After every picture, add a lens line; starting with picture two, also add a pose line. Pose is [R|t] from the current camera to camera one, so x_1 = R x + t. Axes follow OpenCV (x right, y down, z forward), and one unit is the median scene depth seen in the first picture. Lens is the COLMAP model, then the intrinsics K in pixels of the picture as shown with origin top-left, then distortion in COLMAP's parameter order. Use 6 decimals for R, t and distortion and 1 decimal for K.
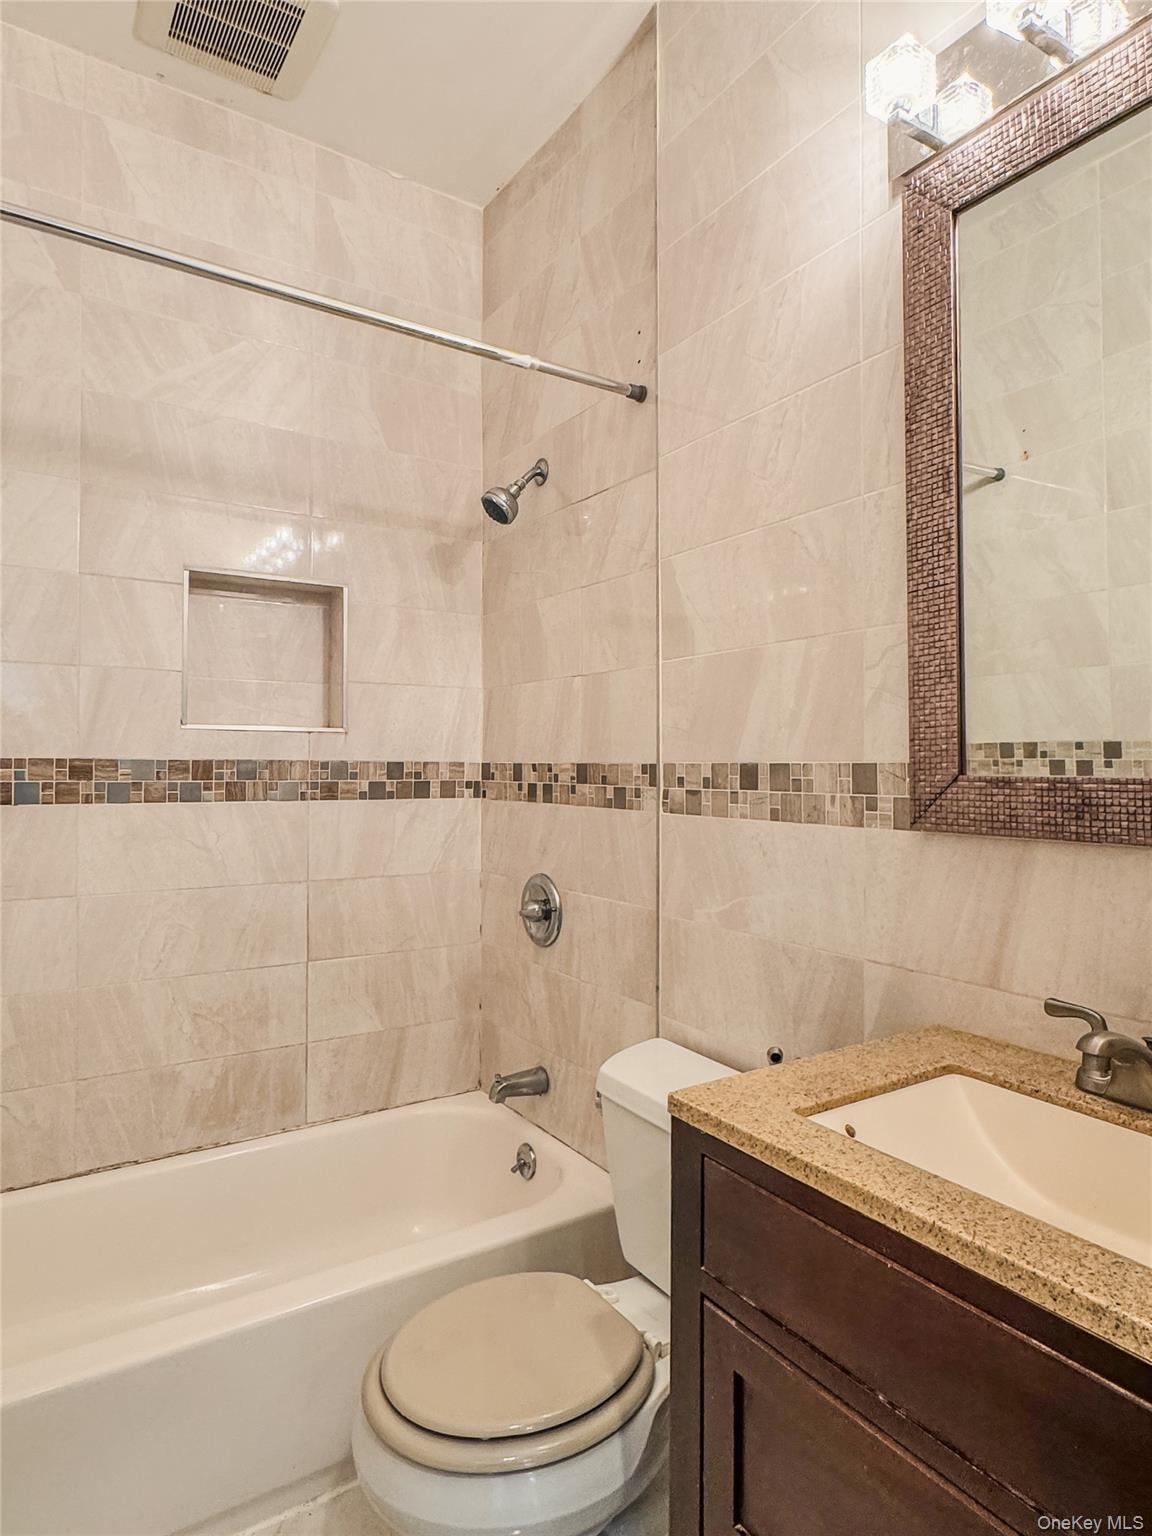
lens RADIAL K [[871.9, 0, 571.9], [0, 871.9, 768.0], [0, 0, 1]] dist [-0.006519, 0.001928]
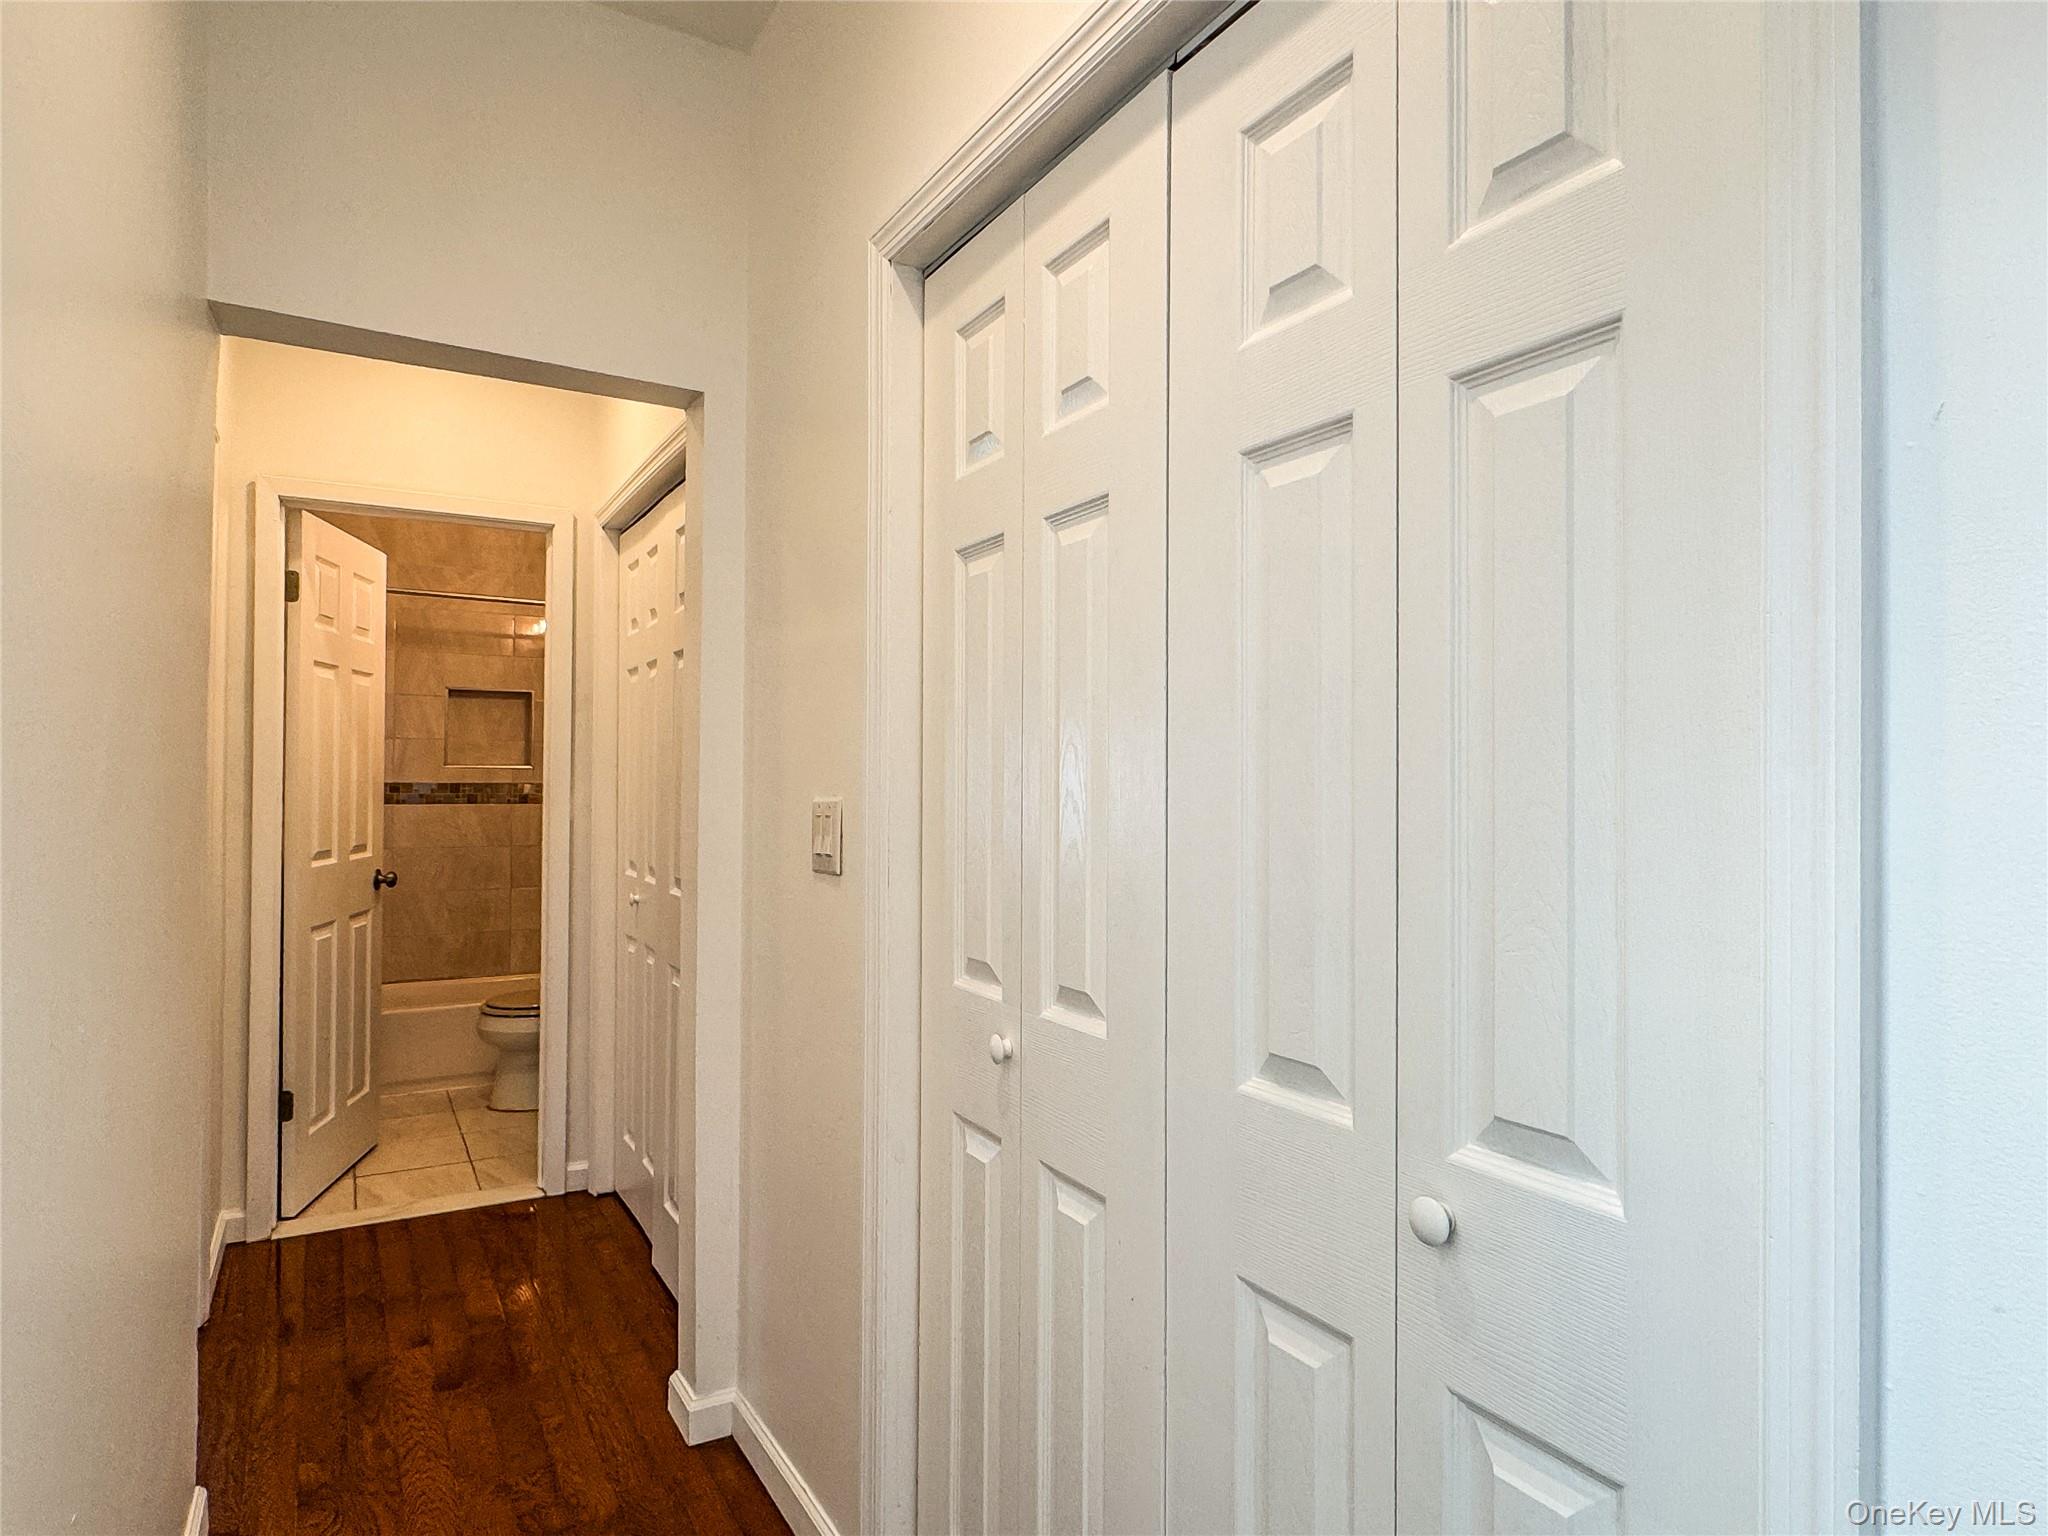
lens RADIAL K [[1162.5, 0, 1006.1], [0, 1162.5, 766.2], [0, 0, 1]] dist [-0.006519, 0.001928]
pose [[0.998491, 0.003535, -0.054808, 0.967046], [-0.003854, 0.999976, -0.005716, -0.036815], [0.054786, 0.005919, 0.998481, -1.562271]]
